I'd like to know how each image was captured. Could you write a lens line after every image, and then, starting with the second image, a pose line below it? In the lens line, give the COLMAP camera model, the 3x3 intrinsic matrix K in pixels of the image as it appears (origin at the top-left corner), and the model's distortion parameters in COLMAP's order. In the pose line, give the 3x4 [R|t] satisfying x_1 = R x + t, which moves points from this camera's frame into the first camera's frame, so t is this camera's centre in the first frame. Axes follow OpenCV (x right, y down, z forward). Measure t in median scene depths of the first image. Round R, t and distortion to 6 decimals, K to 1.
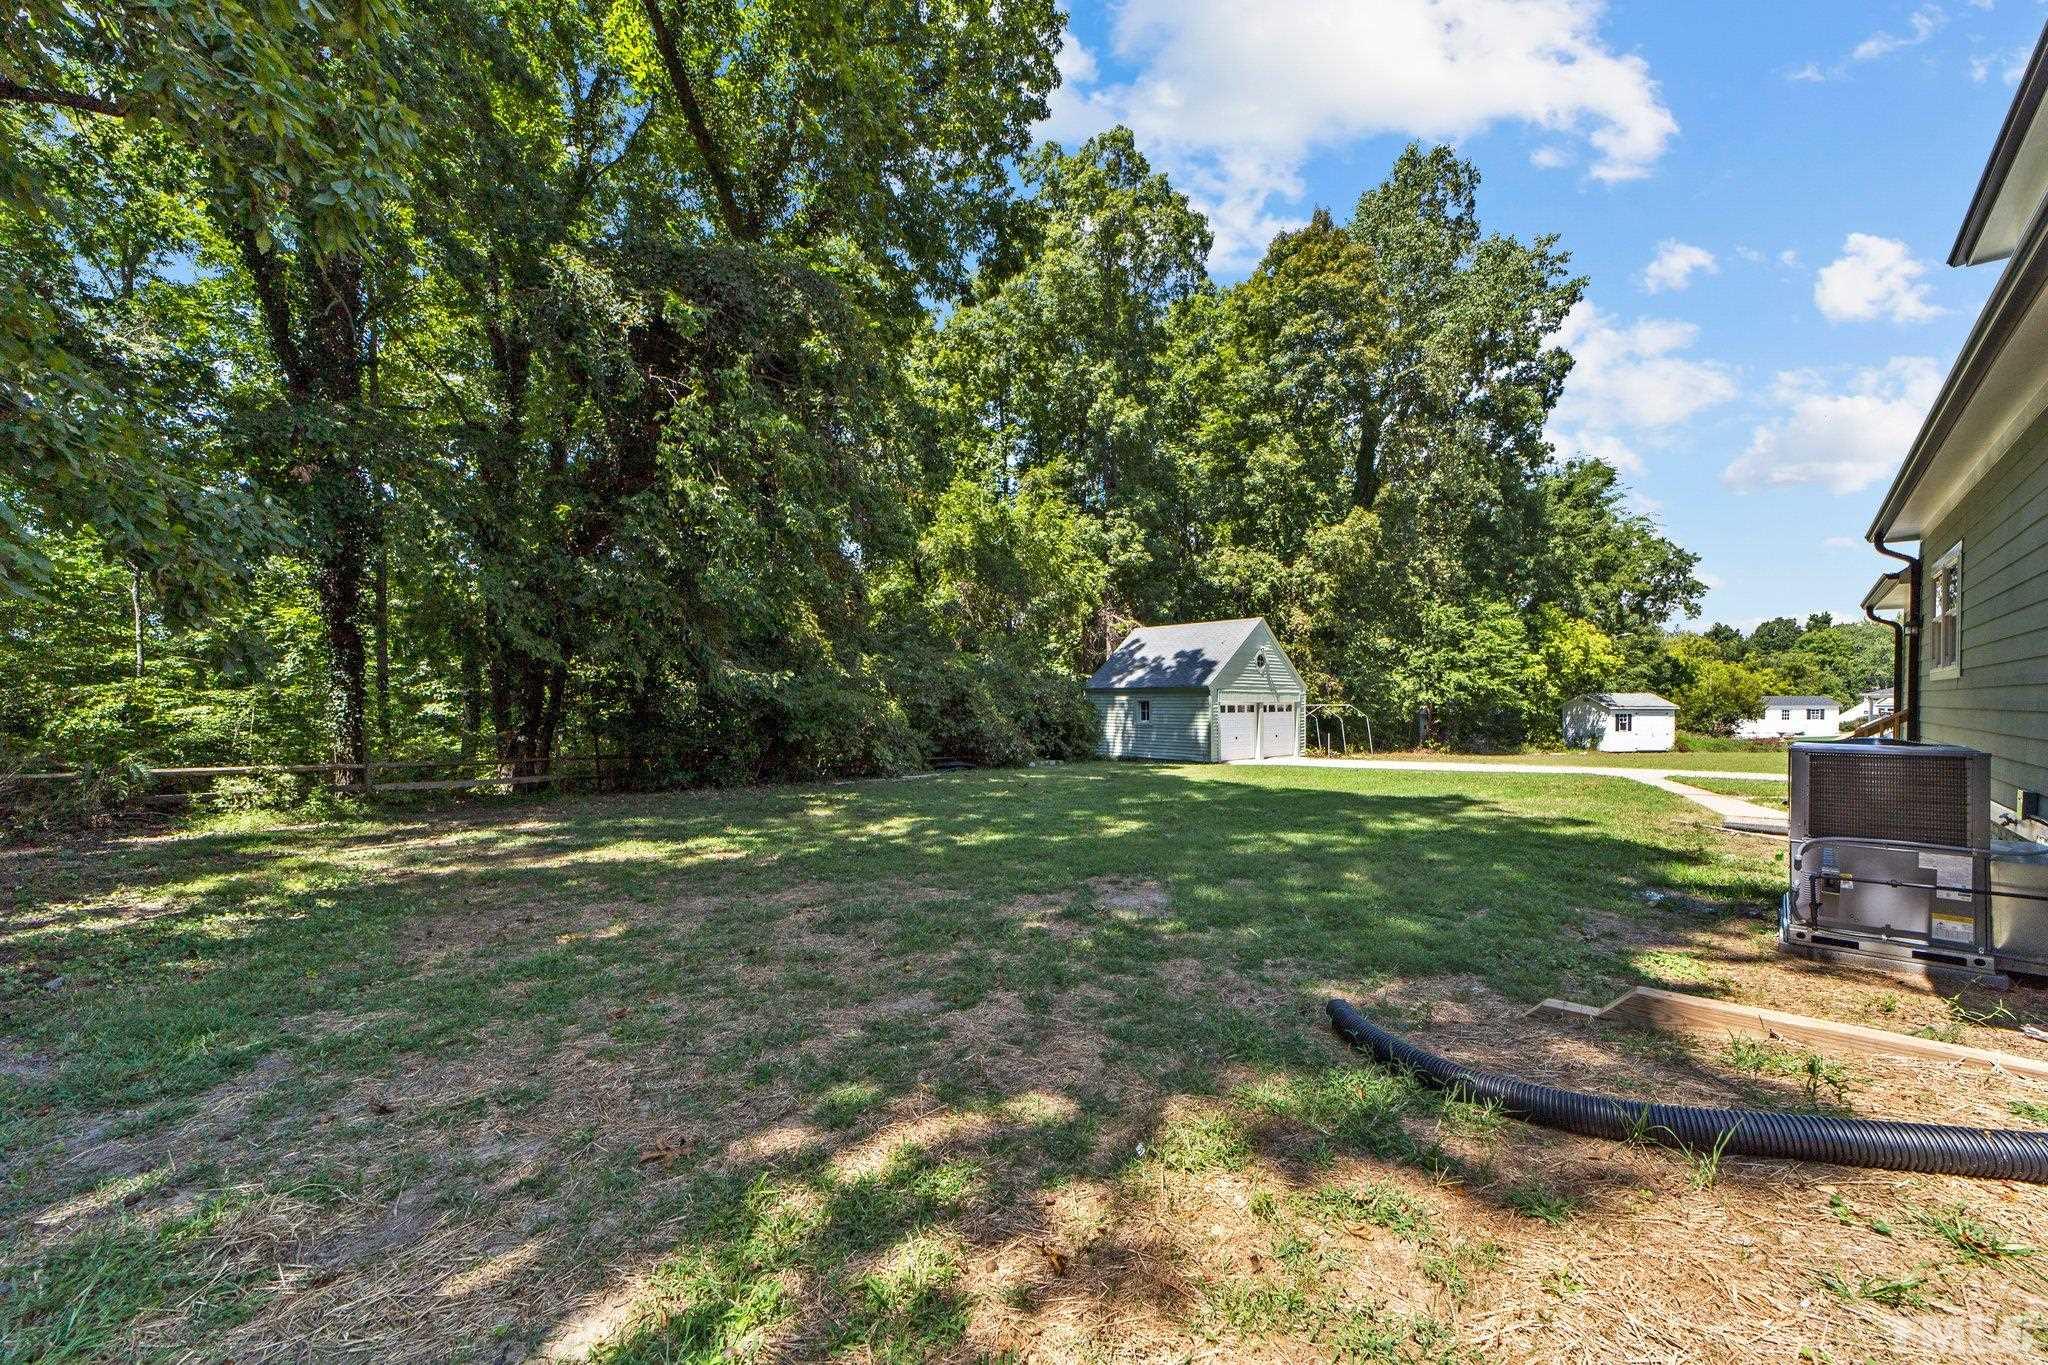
lens RADIAL K [[808.4, 0, 1029.0], [0, 808.4, 691.6], [0, 0, 1]] dist [0.003334, 0.000366]
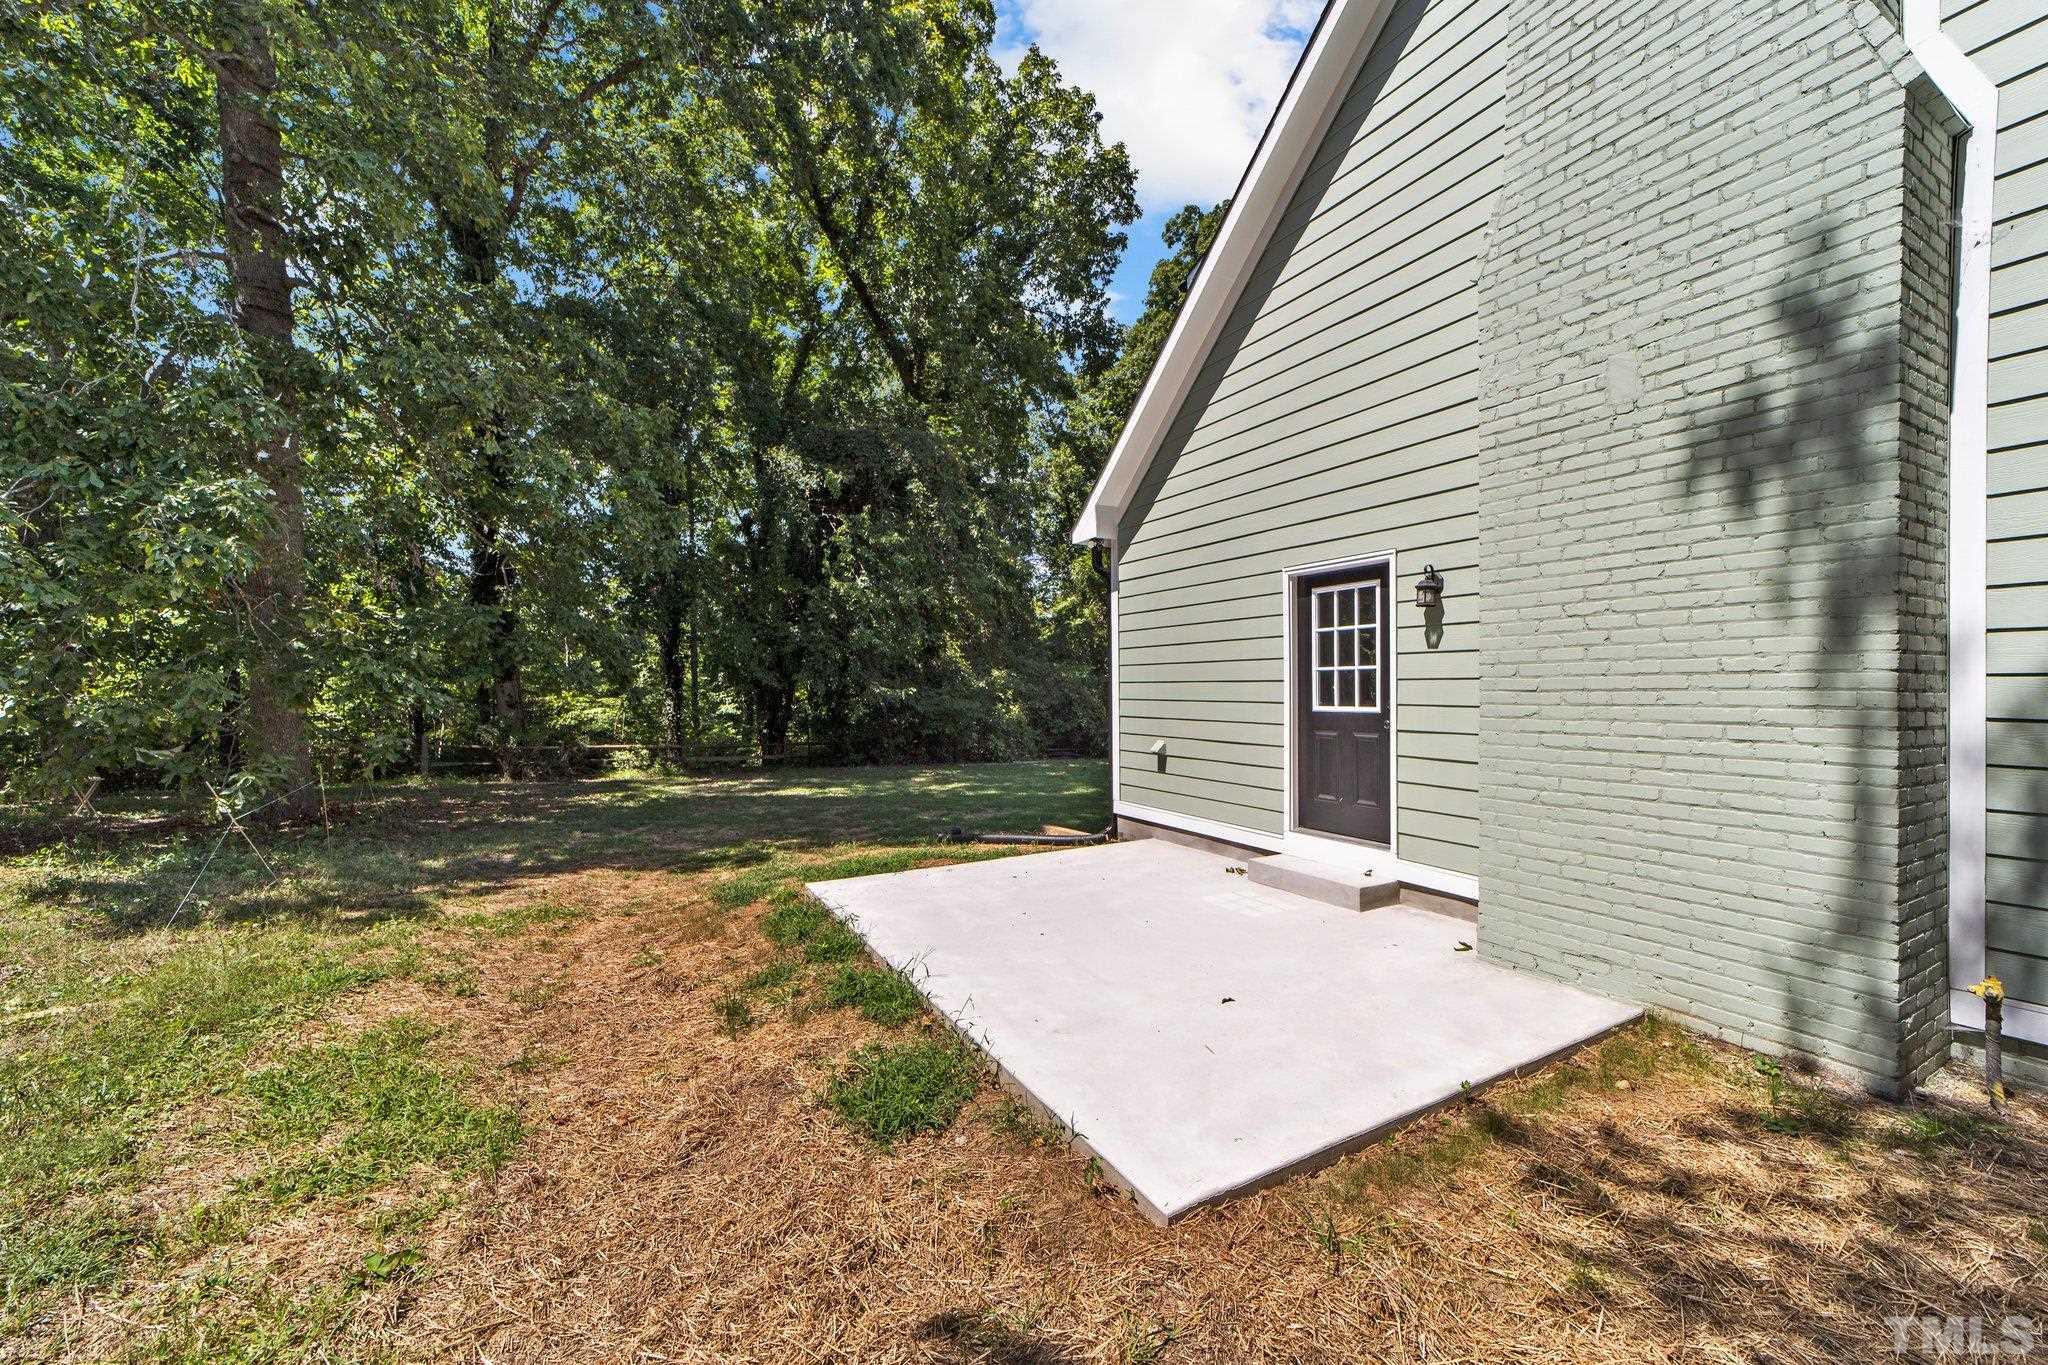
lens RADIAL K [[808.4, 0, 1021.0], [0, 808.4, 686.3], [0, 0, 1]] dist [0.003334, 0.000366]
pose [[0.956323, -0.005821, -0.292256, 0.284234], [0.005713, 0.999983, -0.001223, -0.021773], [0.292258, -0.000500, 0.956339, -0.329315]]
